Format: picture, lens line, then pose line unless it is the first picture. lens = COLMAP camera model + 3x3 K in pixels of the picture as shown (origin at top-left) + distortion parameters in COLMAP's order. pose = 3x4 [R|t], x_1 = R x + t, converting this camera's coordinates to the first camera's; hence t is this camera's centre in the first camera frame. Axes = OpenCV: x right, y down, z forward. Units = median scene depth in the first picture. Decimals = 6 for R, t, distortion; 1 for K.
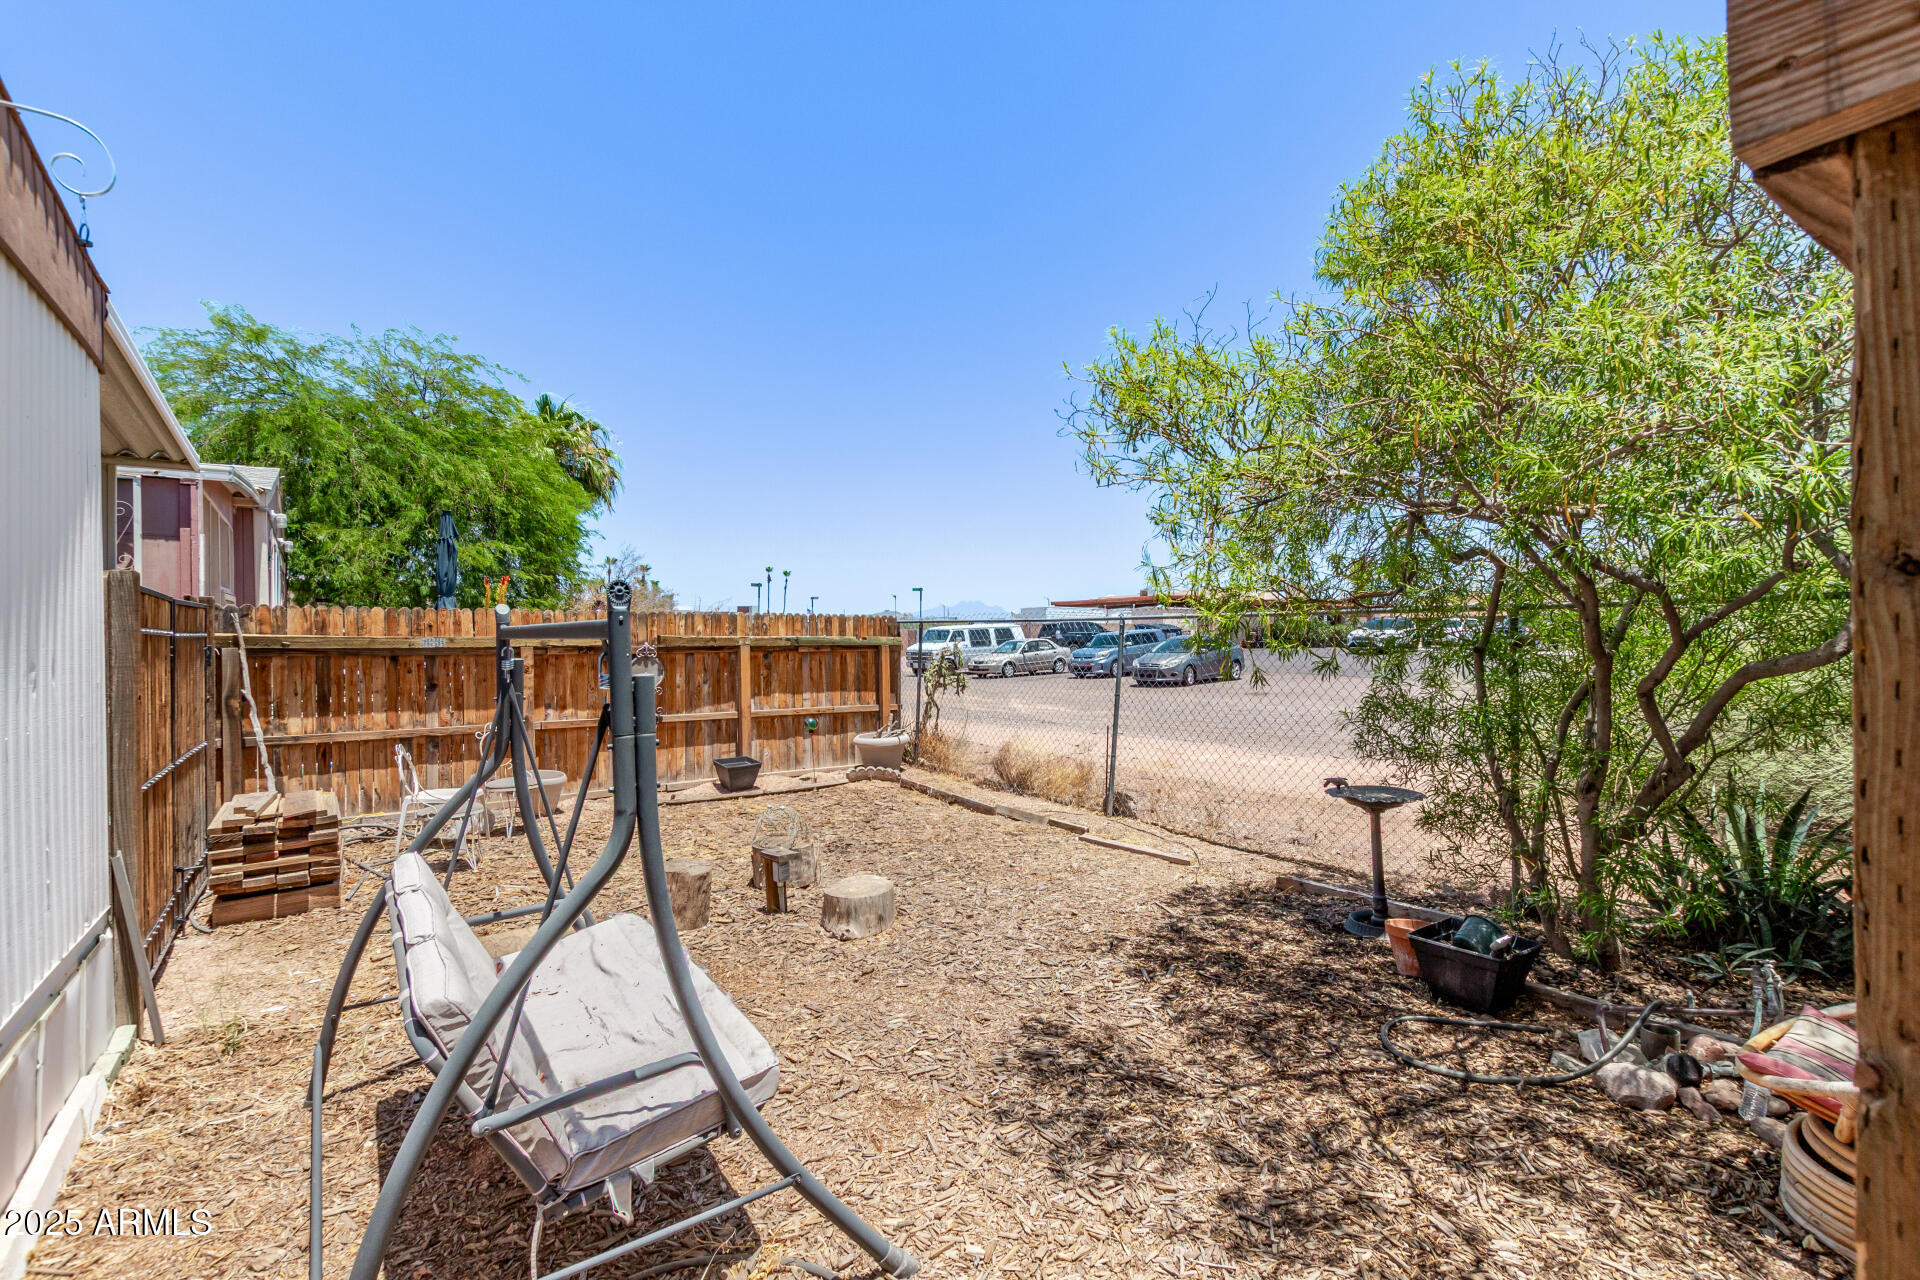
lens RADIAL K [[885.3, 0, 962.6], [0, 885.3, 644.2], [0, 0, 1]] dist [-0.000634, 0.000619]
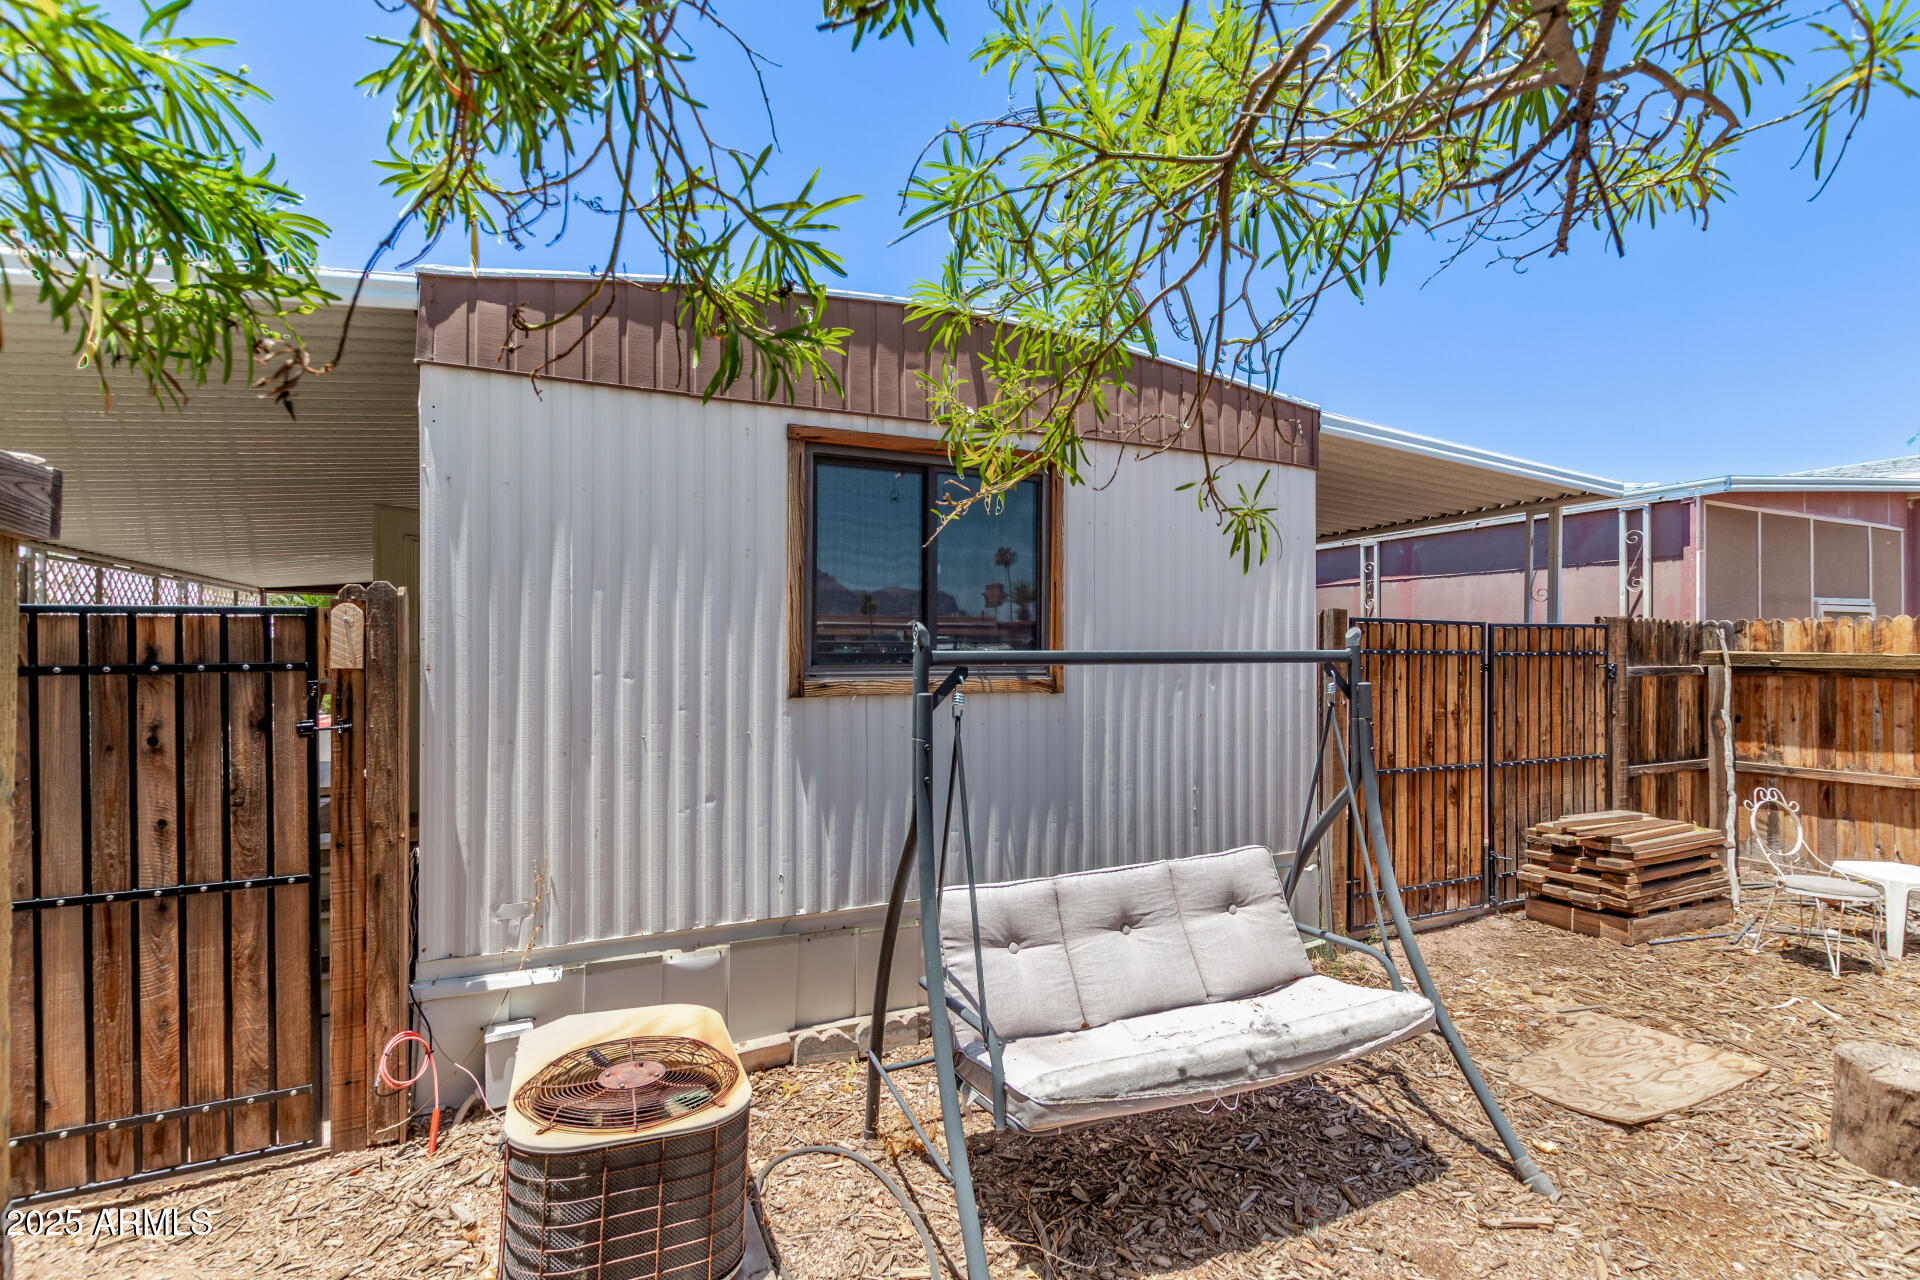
lens RADIAL K [[885.3, 0, 962.4], [0, 885.3, 643.9], [0, 0, 1]] dist [-0.000634, 0.000619]
pose [[-0.212046, -0.007234, -0.977233, 0.294126], [-0.003759, 0.999971, -0.006587, -0.010298], [0.977252, 0.002277, -0.212067, 0.416321]]
